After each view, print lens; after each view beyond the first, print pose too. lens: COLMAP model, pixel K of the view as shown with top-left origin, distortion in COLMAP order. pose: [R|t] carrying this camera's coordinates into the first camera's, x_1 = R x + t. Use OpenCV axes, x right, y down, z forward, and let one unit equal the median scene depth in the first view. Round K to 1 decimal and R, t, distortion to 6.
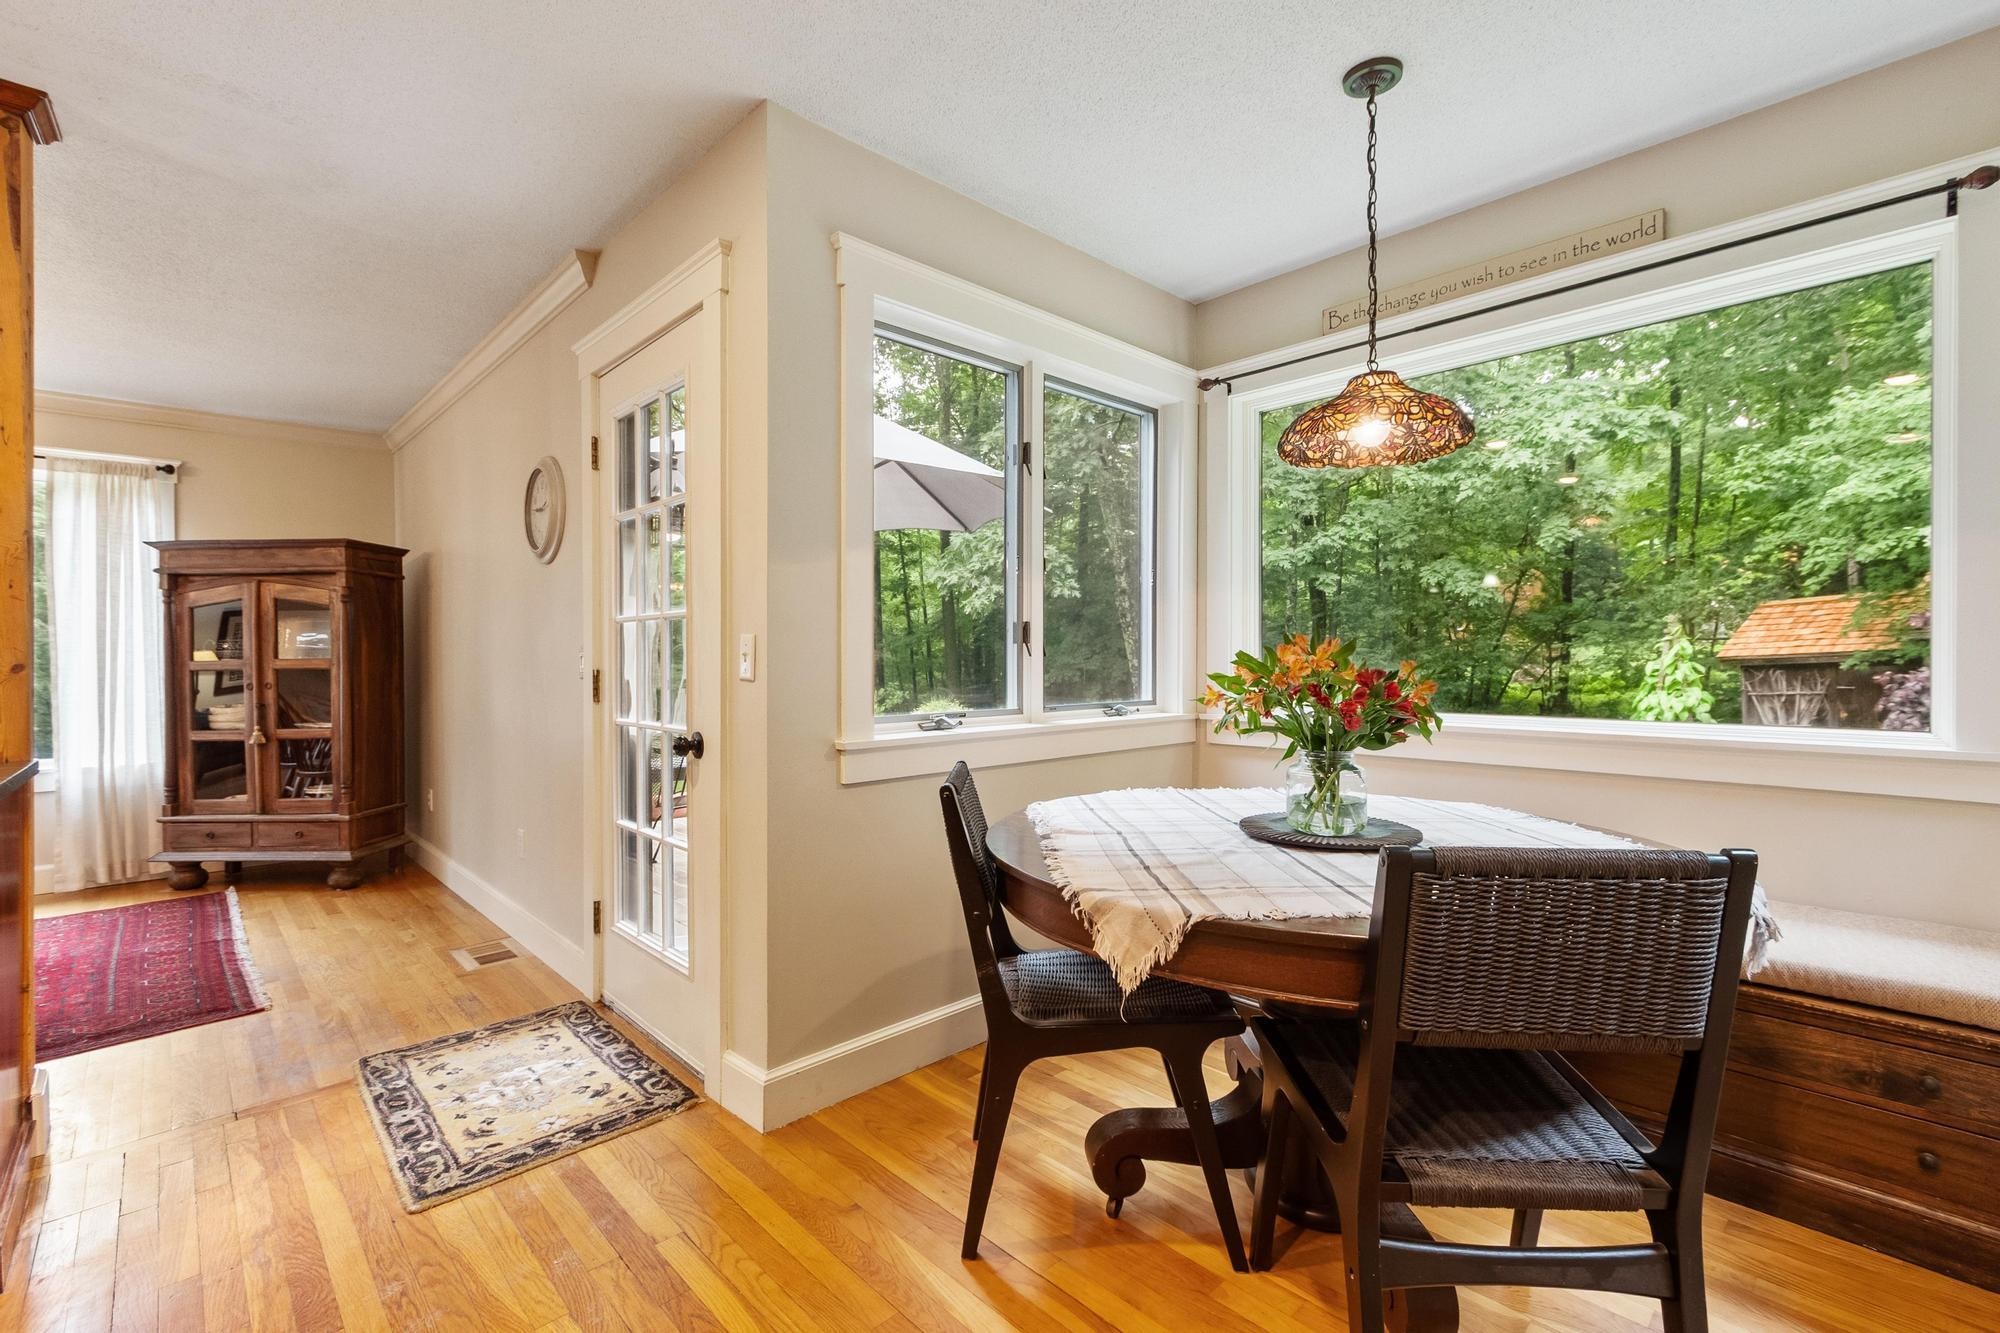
lens RADIAL K [[881.2, 0, 991.9], [0, 881.2, 666.6], [0, 0, 1]] dist [-0.000731, -0.000763]
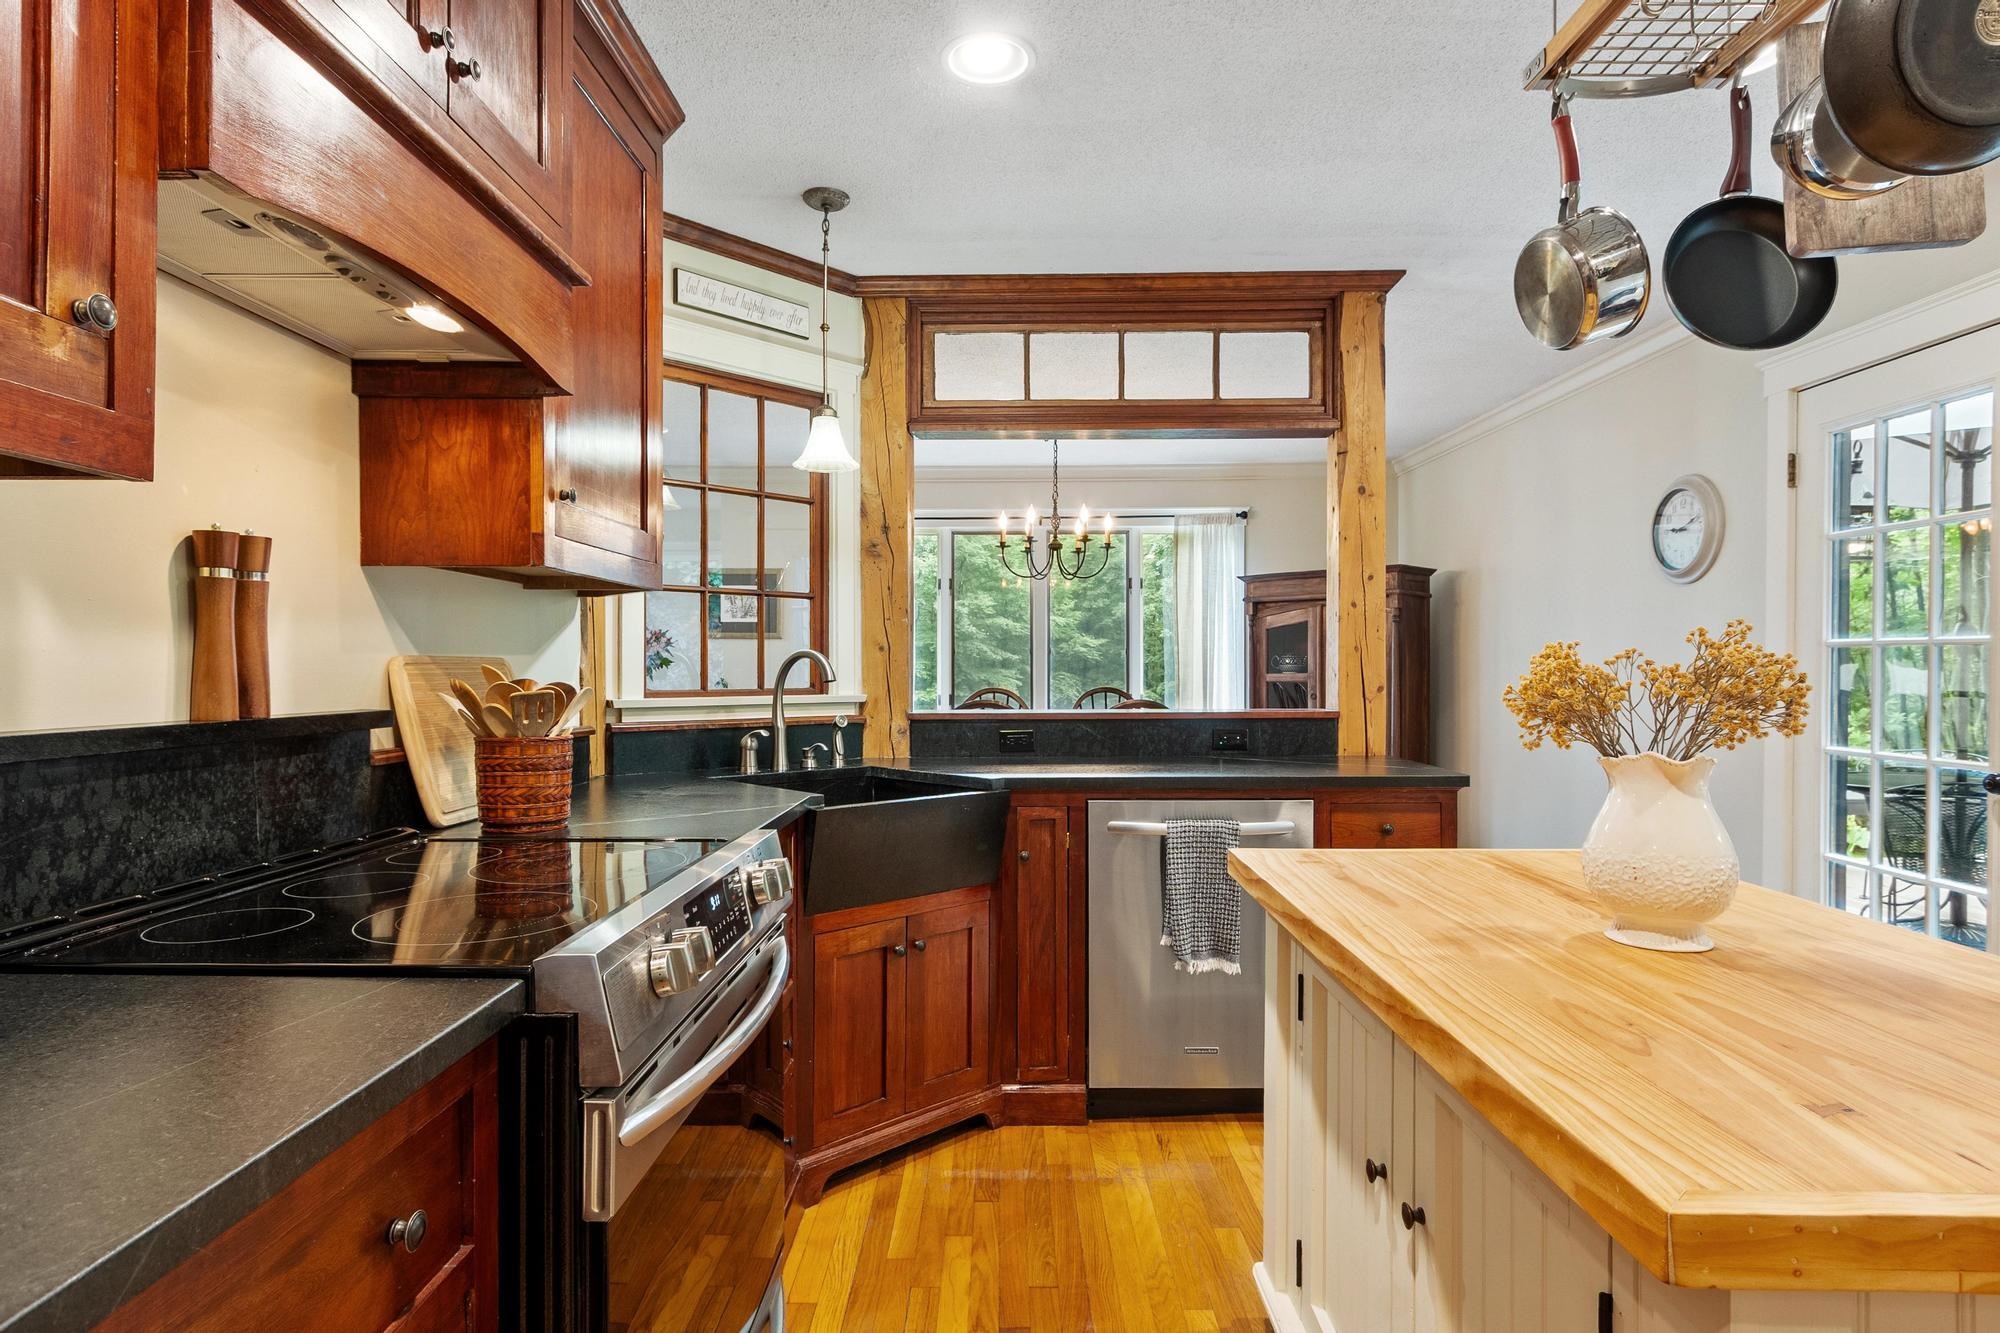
lens RADIAL K [[1047.9, 0, 991.2], [0, 1047.9, 676.7], [0, 0, 1]] dist [0.000004, -0.000881]
pose [[0.715939, 0.012563, -0.698050, -0.276205], [-0.007774, 0.999920, 0.010023, -0.020891], [0.698119, -0.001749, 0.715979, -0.441481]]
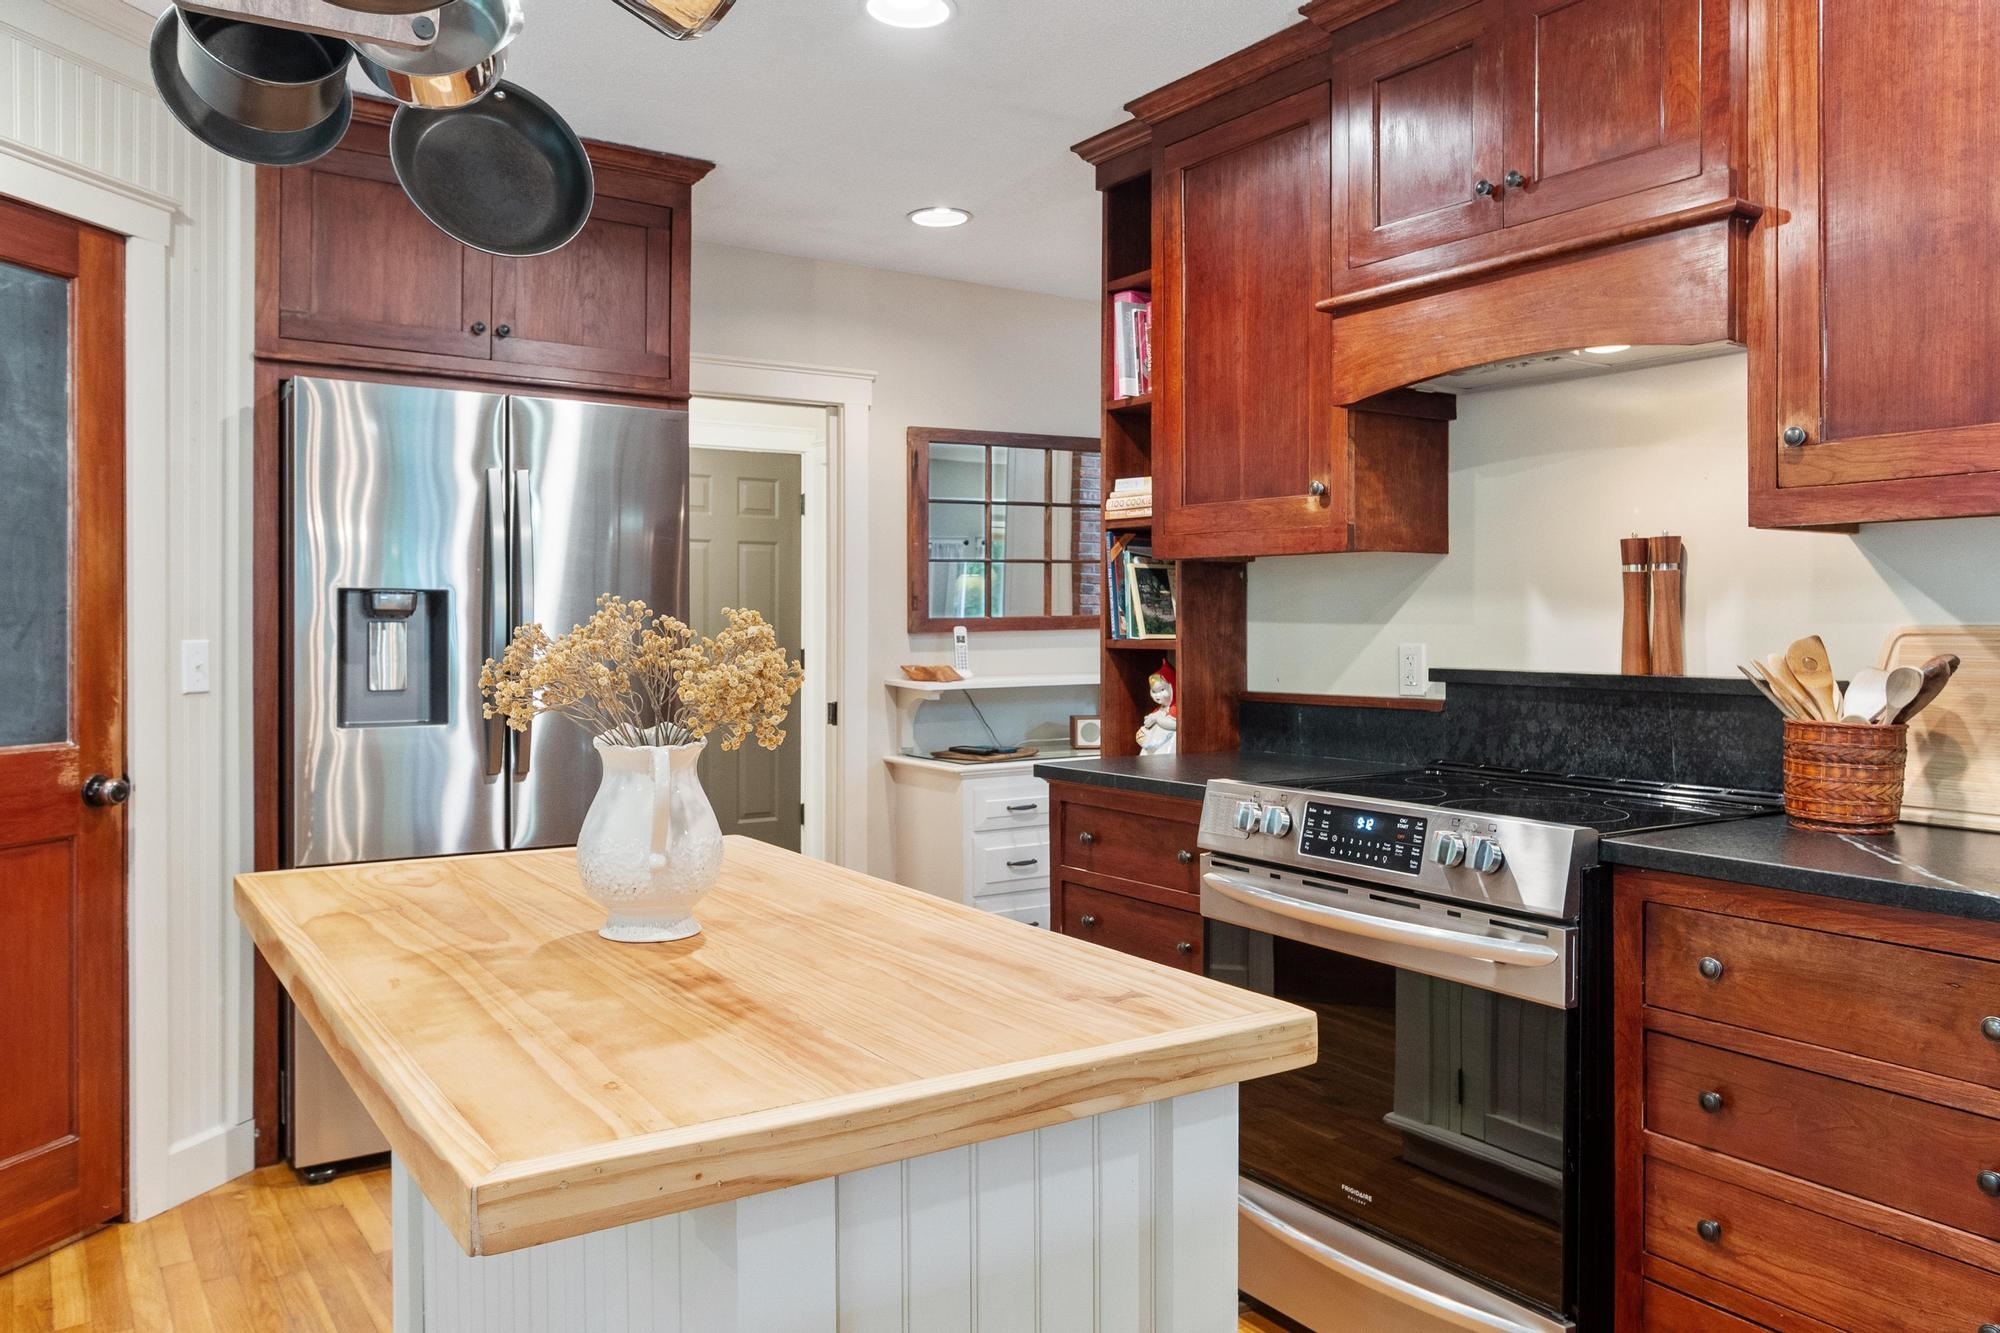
lens RADIAL K [[1432.1, 0, 998.0], [0, 1432.1, 636.2], [0, 0, 1]] dist [0.006929, -0.000926]
pose [[-0.986559, 0.002654, 0.163385, -0.622424], [0.004541, 0.999927, 0.011176, -0.029819], [-0.163343, 0.011767, -0.986499, 0.644605]]
